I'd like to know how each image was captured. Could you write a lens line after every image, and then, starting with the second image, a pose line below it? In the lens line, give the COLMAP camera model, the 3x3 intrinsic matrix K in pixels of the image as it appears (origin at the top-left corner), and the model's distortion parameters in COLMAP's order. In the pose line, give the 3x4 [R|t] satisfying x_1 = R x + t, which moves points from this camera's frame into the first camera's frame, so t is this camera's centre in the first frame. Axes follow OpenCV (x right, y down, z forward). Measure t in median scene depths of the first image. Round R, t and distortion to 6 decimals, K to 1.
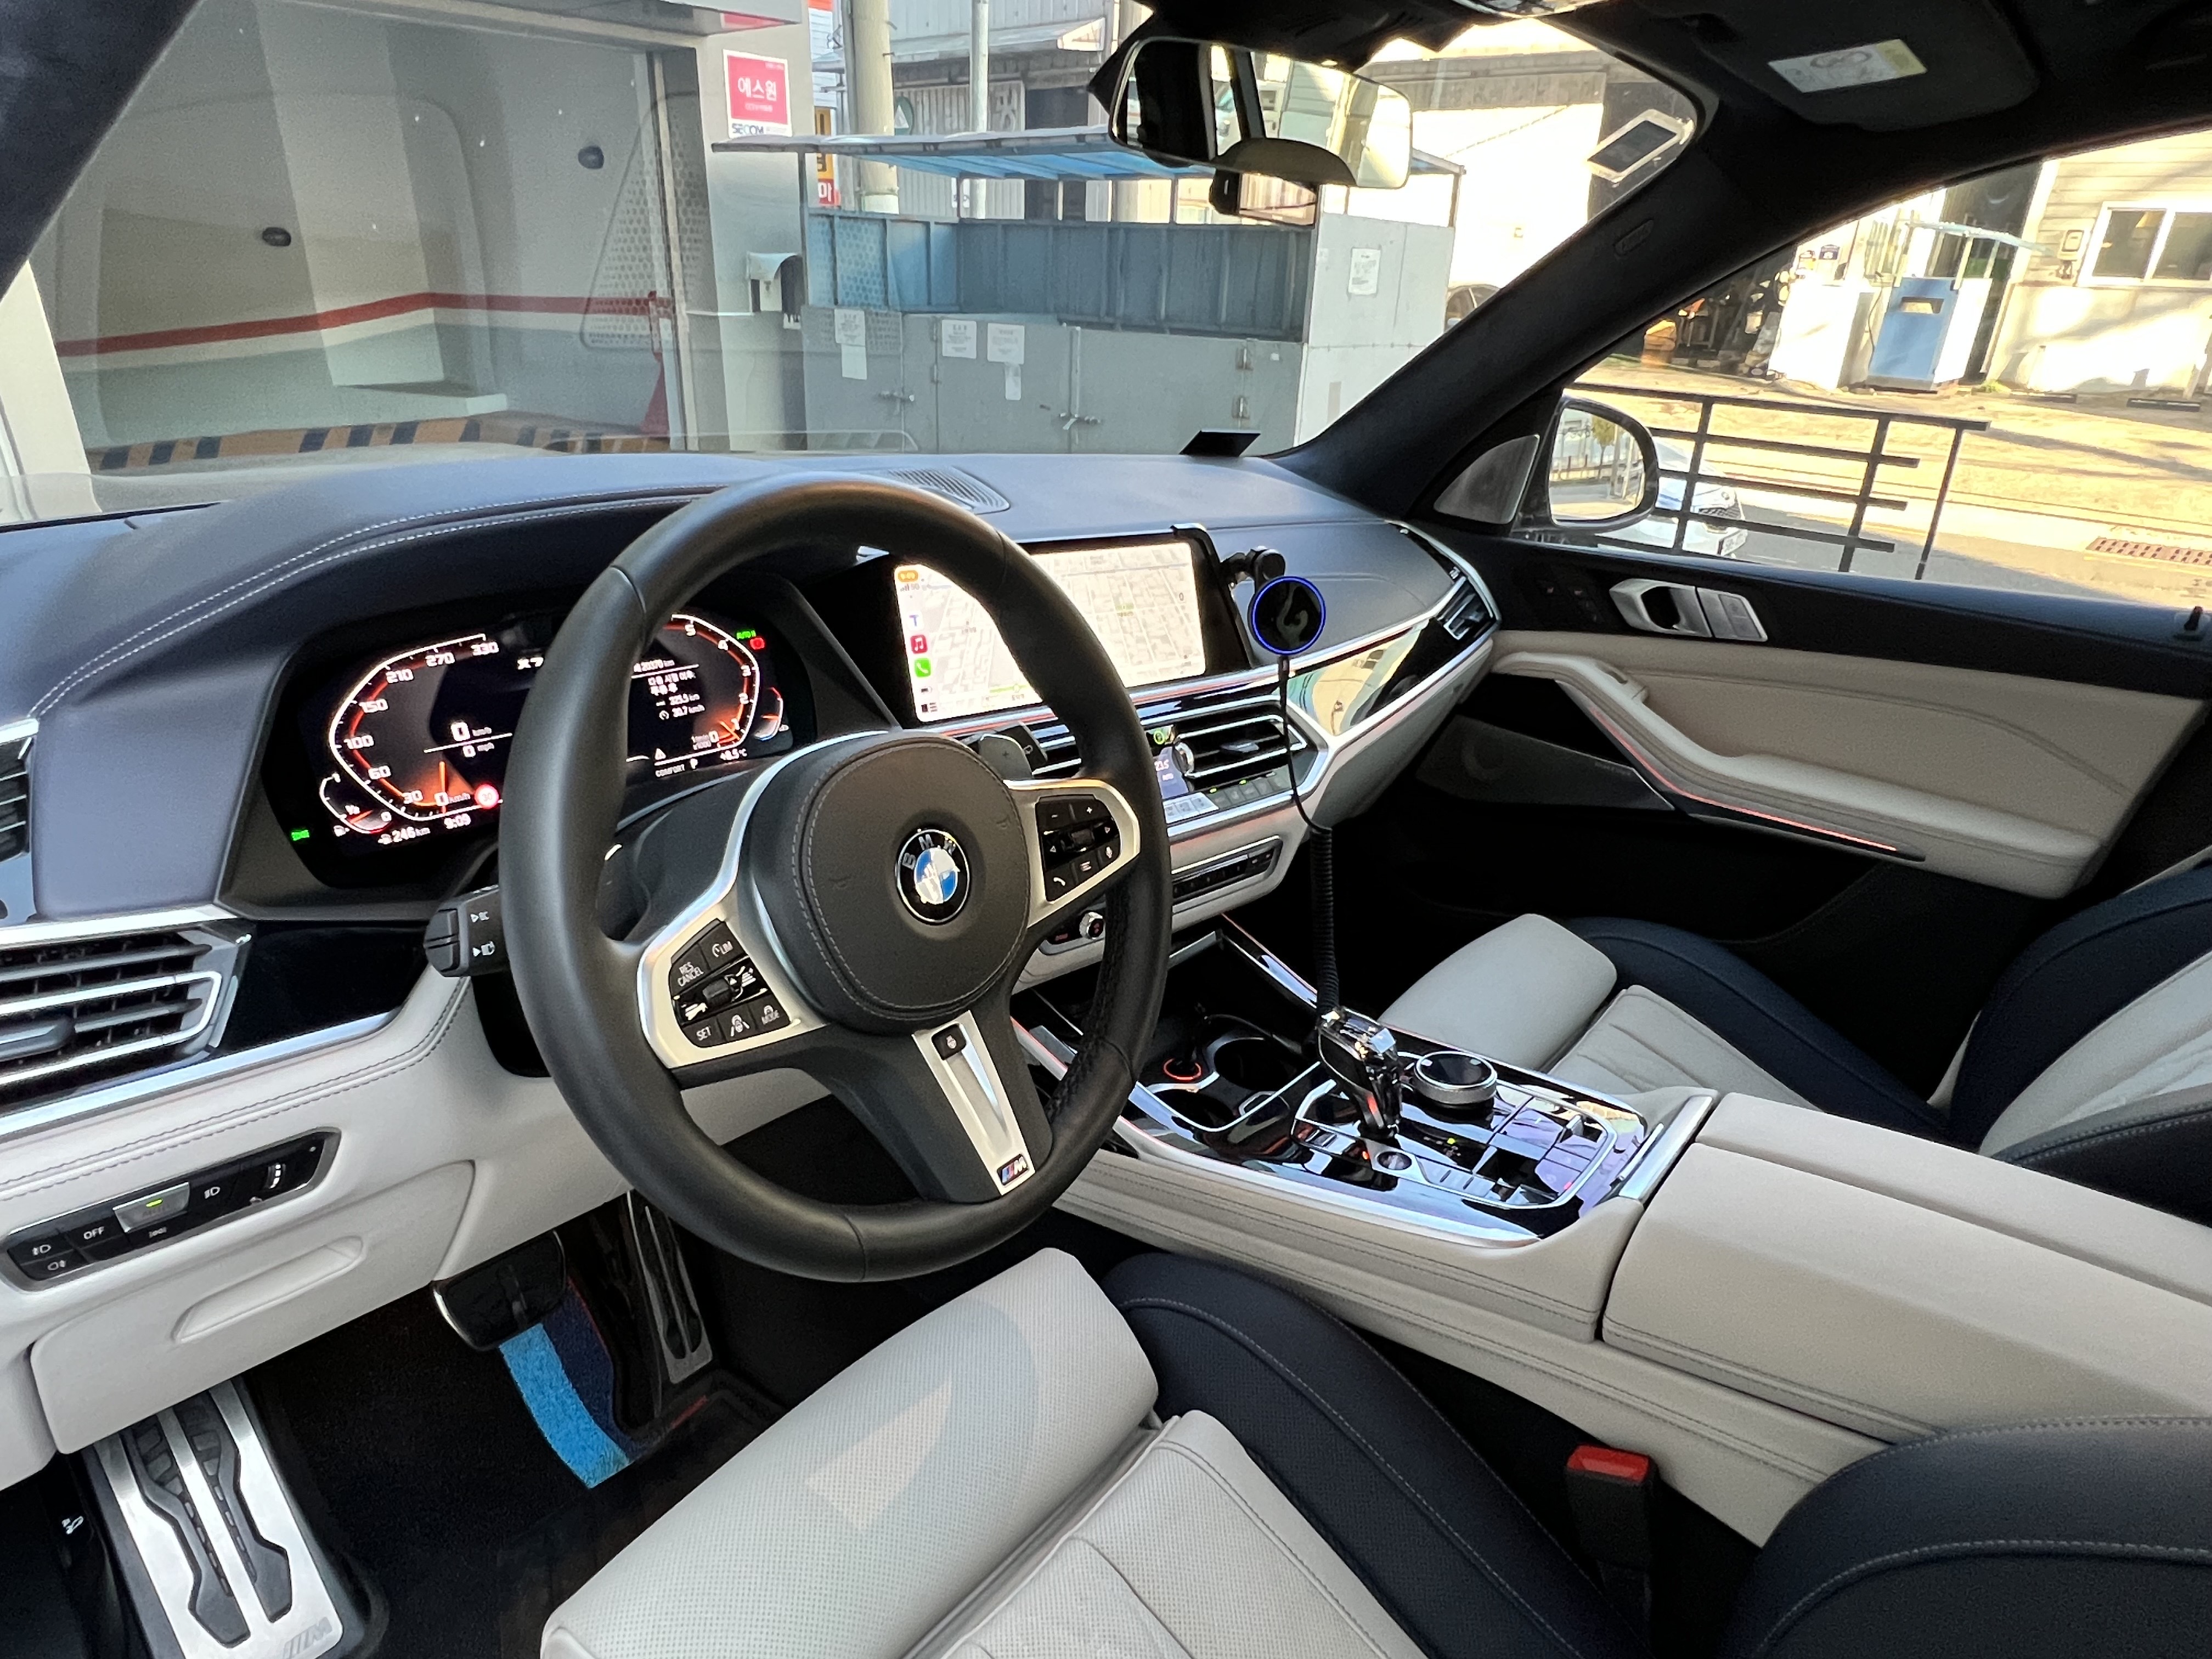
lens RADIAL K [[1190.1, 0, 1070.9], [0, 1190.1, 855.9], [0, 0, 1]] dist [0.000623, -0.010234]
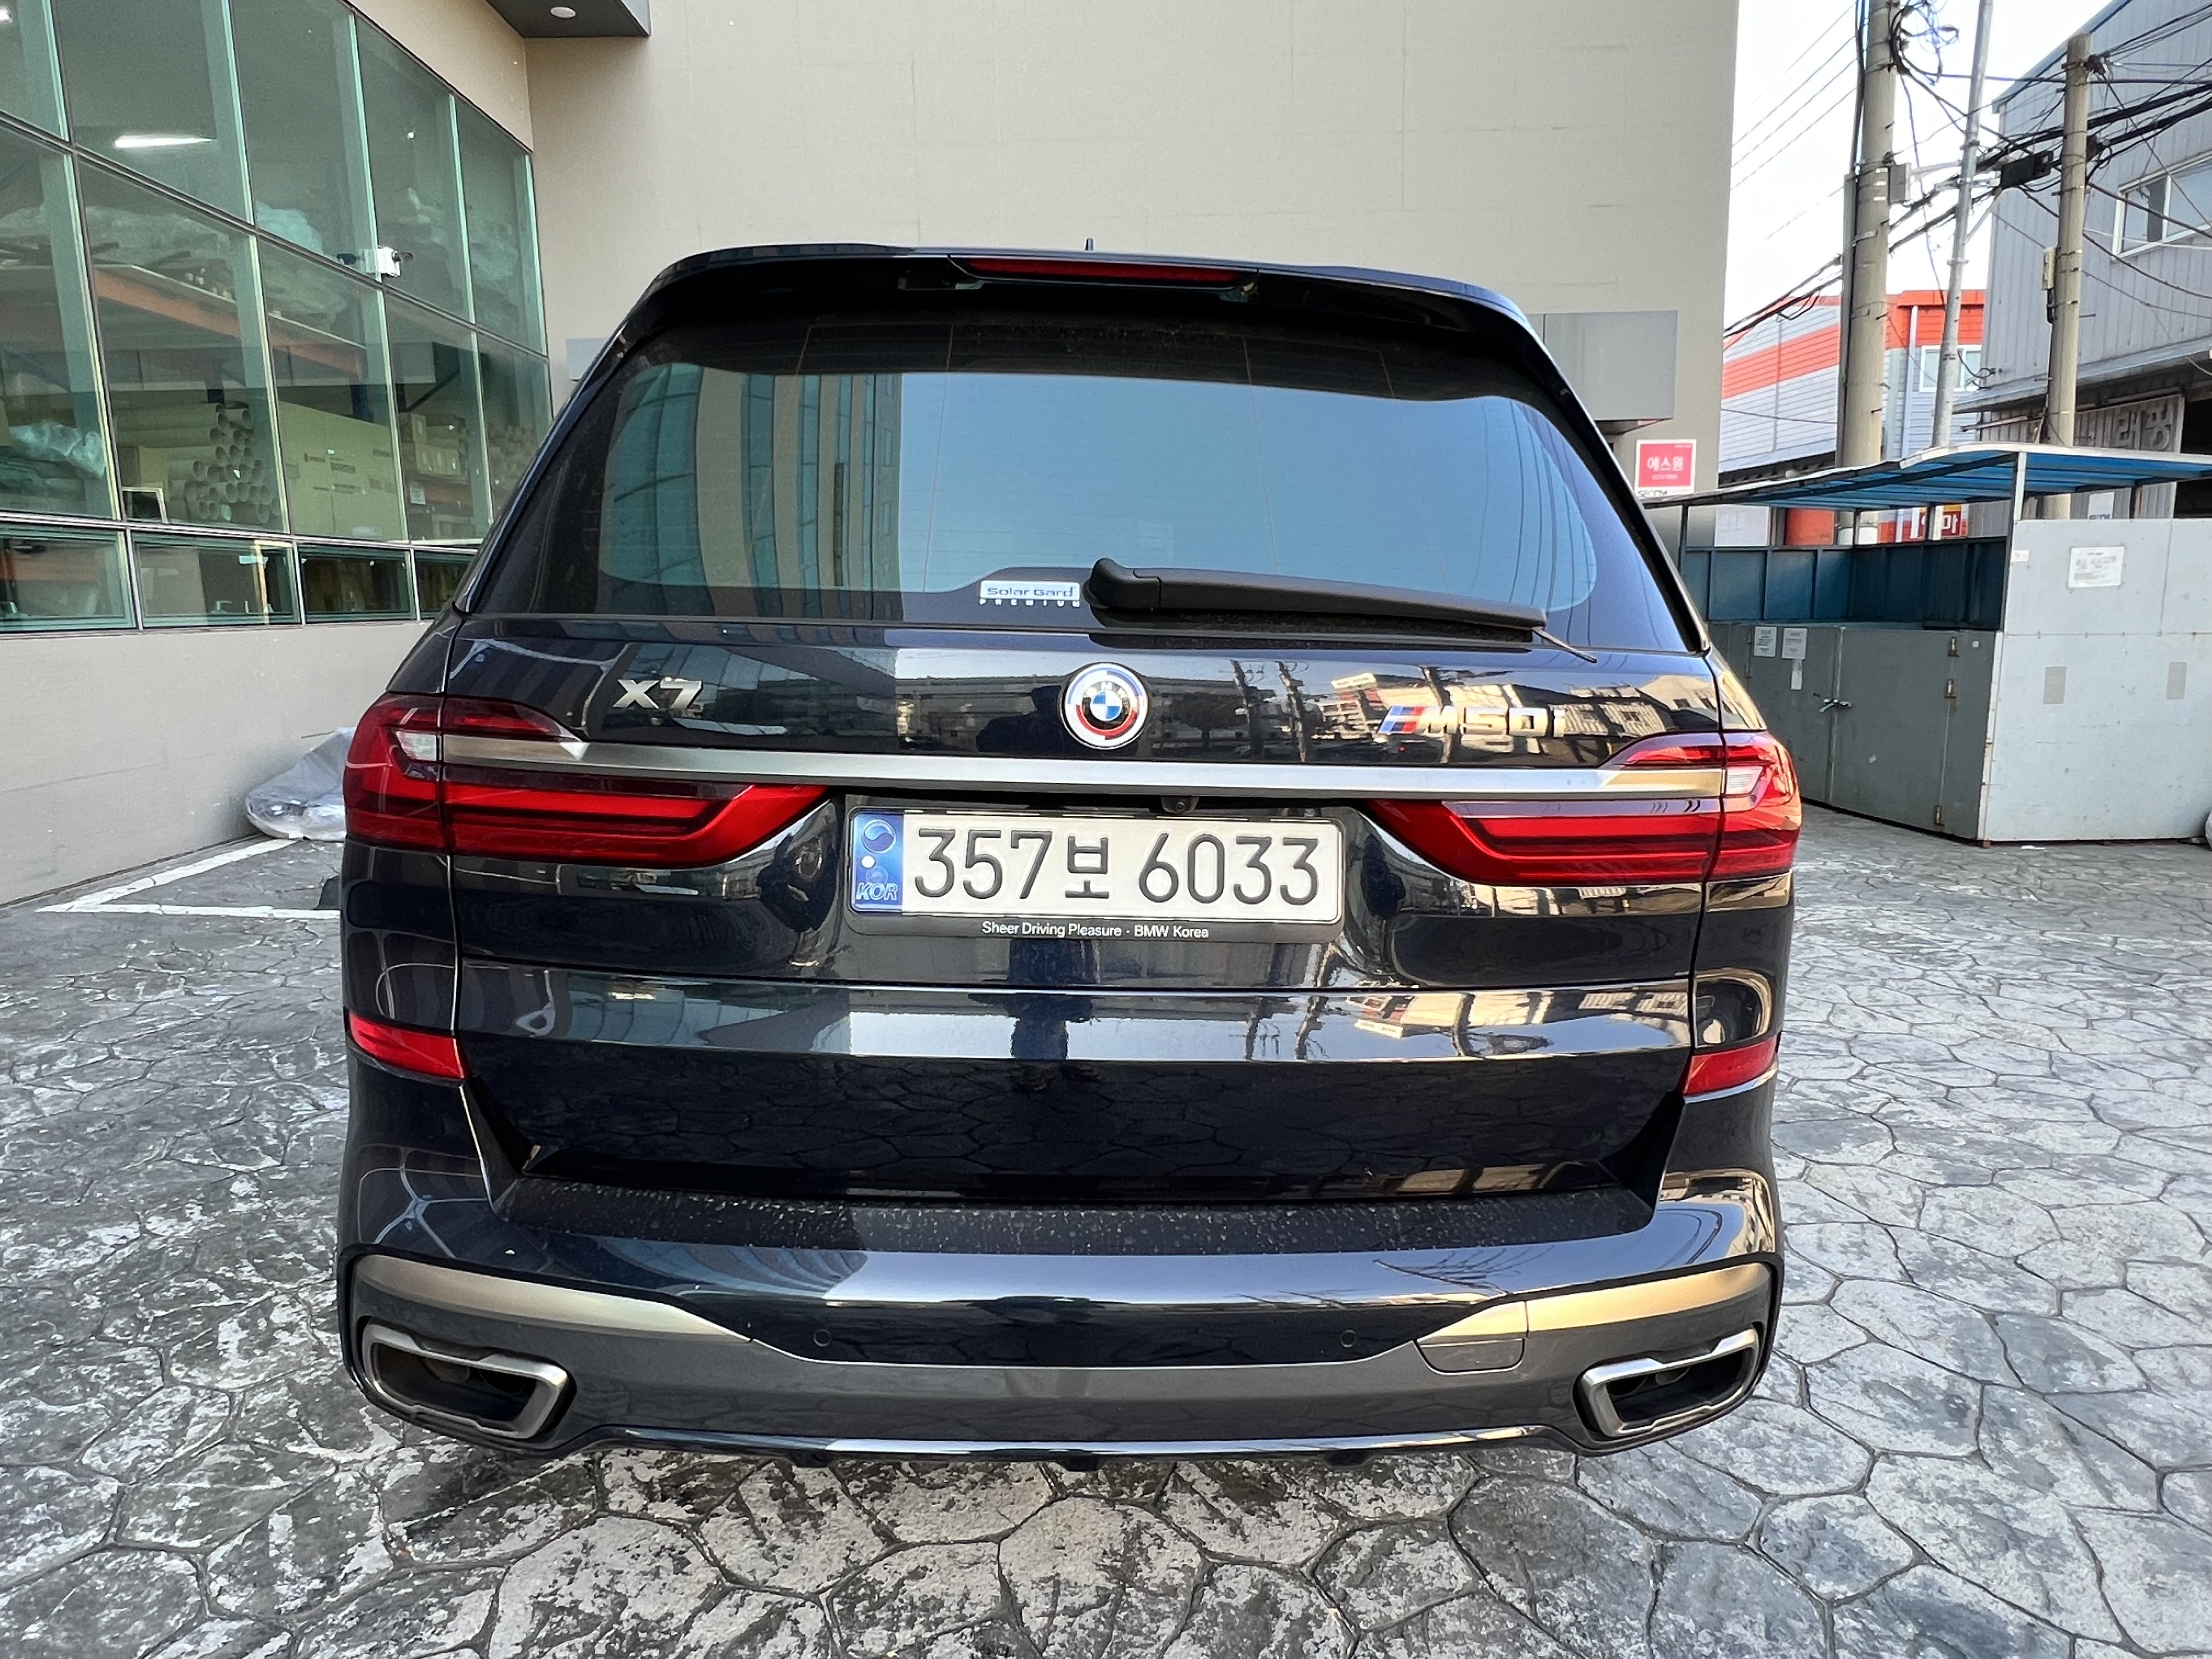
lens RADIAL K [[1480.7, 0, 1106.0], [0, 1480.7, 829.5], [0, 0, 1]] dist [-0.001039, -0.001080]
pose [[0.659303, 0.069707, -0.748639, 0.512924], [-0.303371, 0.935708, -0.180044, 0.162693], [0.687958, 0.345819, 0.638062, -0.249847]]
